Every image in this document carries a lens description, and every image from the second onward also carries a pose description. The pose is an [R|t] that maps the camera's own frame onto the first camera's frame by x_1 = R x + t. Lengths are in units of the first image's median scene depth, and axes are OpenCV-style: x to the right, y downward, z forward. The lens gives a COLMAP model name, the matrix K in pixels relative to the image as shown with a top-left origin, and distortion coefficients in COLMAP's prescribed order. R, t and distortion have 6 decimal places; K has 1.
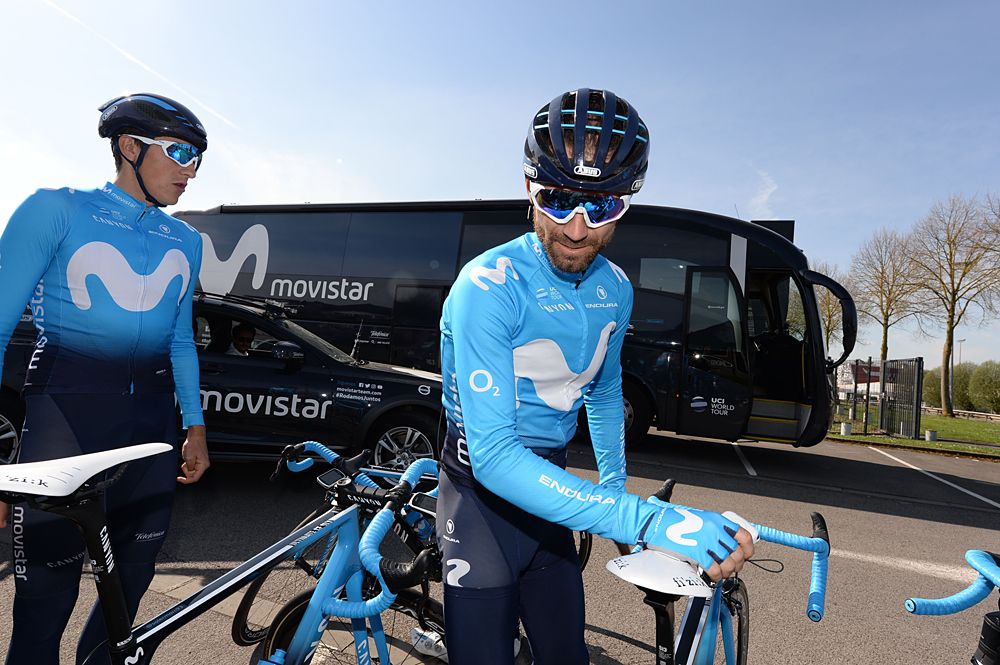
lens RADIAL K [[538.8, 0, 492.6], [0, 538.8, 325.3], [0, 0, 1]] dist [-0.004907, -0.001406]
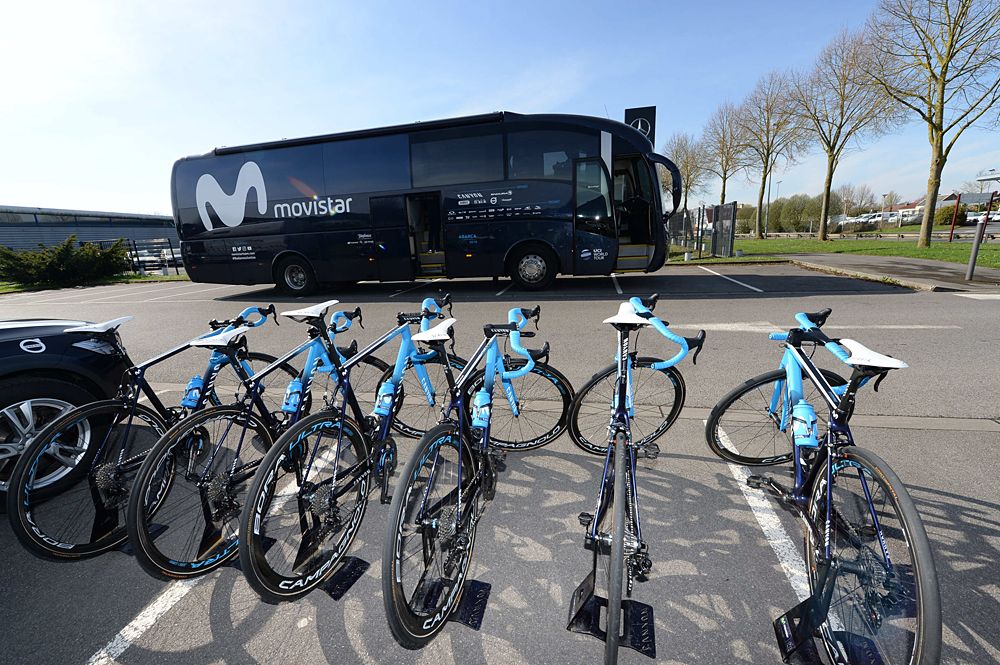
lens RADIAL K [[388.4, 0, 494.2], [0, 388.4, 331.3], [0, 0, 1]] dist [-0.016325, -0.001128]
pose [[0.984339, -0.156410, 0.081319, 0.000319], [0.125529, 0.945767, 0.299613, -0.007773], [-0.123771, -0.284713, 0.950589, -0.062696]]
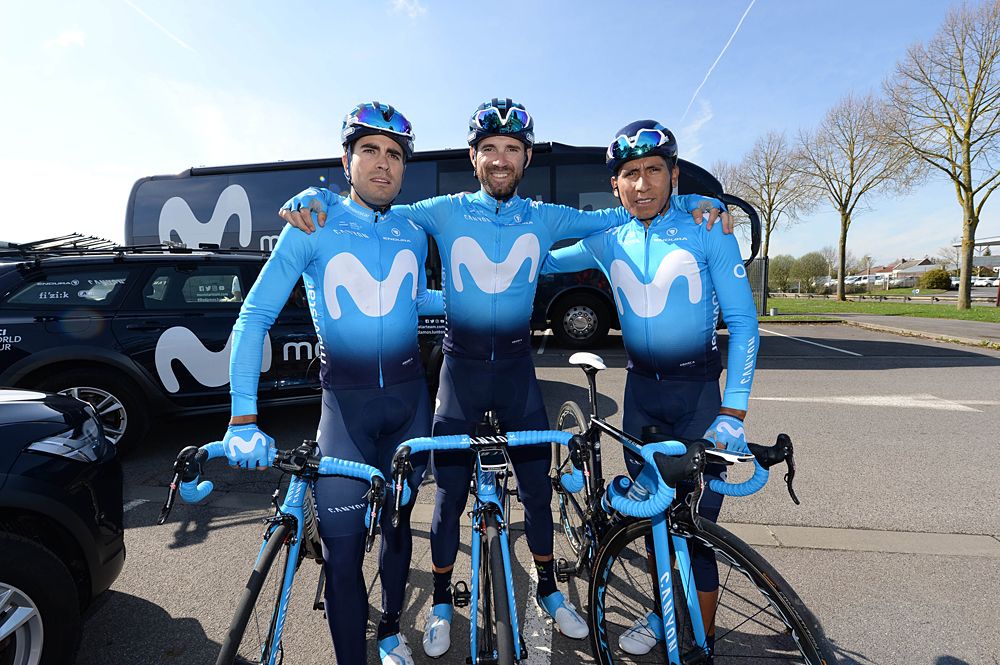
lens RADIAL K [[443.0, 0, 515.8], [0, 443.0, 331.9], [0, 0, 1]] dist [-0.018034, -0.000654]
pose [[0.977366, -0.120162, 0.174117, -0.089443], [0.089729, 0.980792, 0.173191, -0.004914], [-0.191584, -0.153648, 0.969375, 0.020368]]
